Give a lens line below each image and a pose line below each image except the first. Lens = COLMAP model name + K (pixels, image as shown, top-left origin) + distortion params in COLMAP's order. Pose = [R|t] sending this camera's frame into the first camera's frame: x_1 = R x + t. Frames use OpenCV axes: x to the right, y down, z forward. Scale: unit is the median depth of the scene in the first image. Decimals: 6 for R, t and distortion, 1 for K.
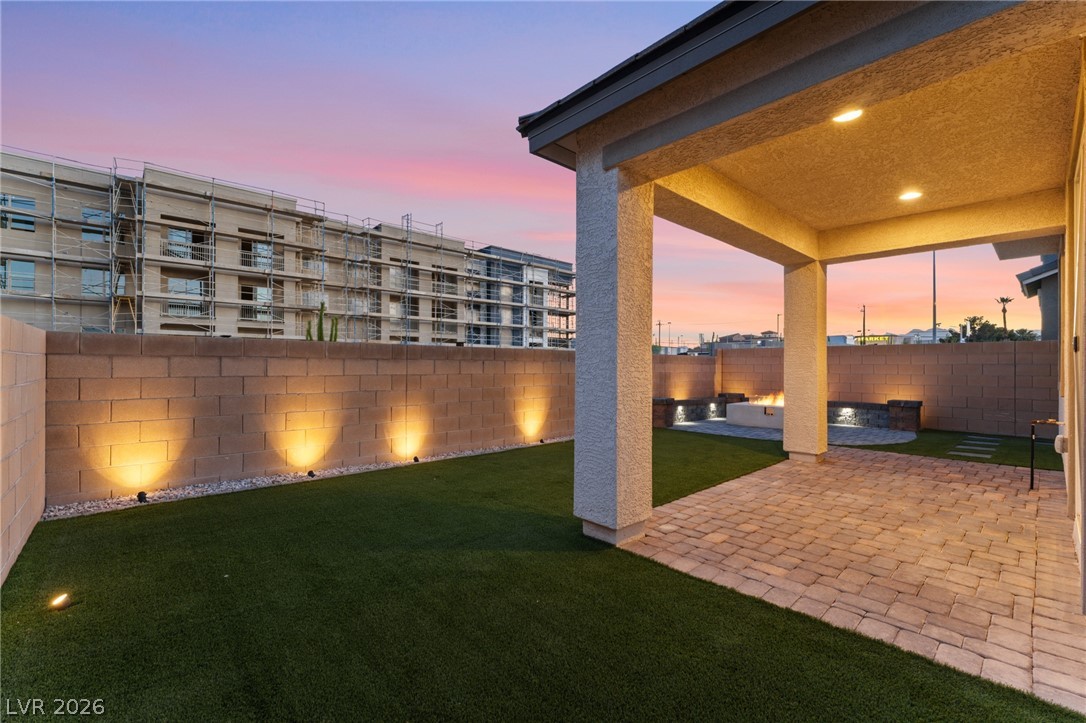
lens RADIAL K [[468.0, 0, 545.0], [0, 468.0, 361.8], [0, 0, 1]] dist [0.000625, 0.000105]
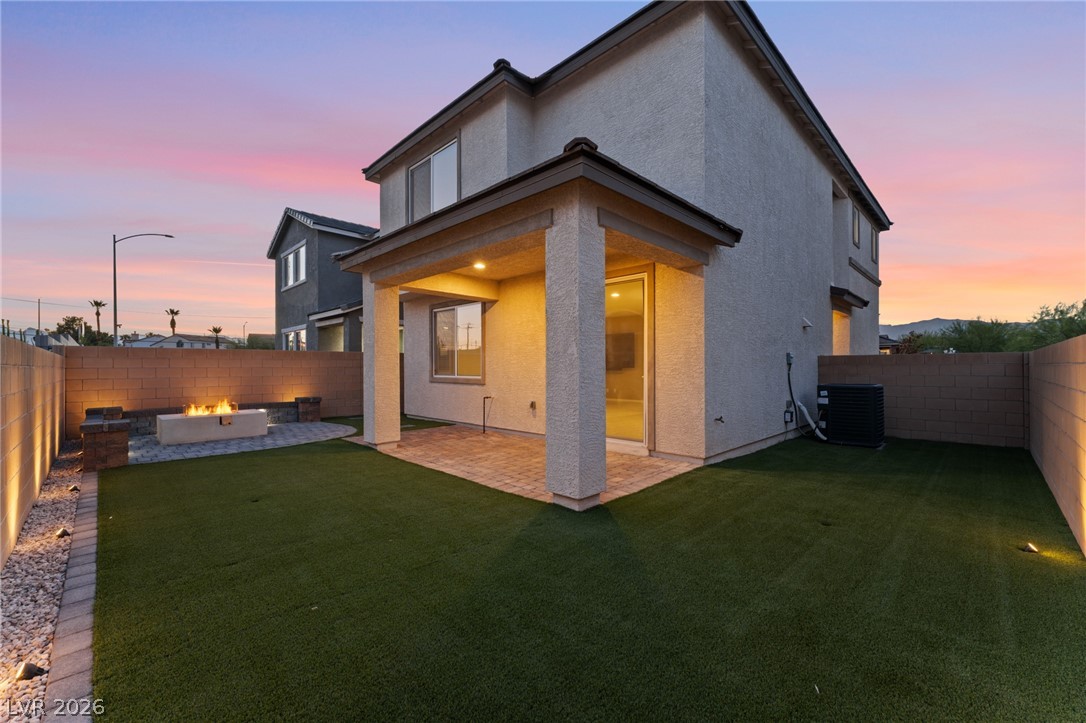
lens RADIAL K [[441.8, 0, 543.9], [0, 441.8, 364.1], [0, 0, 1]] dist [0.000071, 0.000038]
pose [[-0.048403, 0.002354, 0.998825, -0.950075], [-0.005455, 0.999982, -0.002621, -0.009133], [-0.998813, -0.005575, -0.048389, 1.035064]]
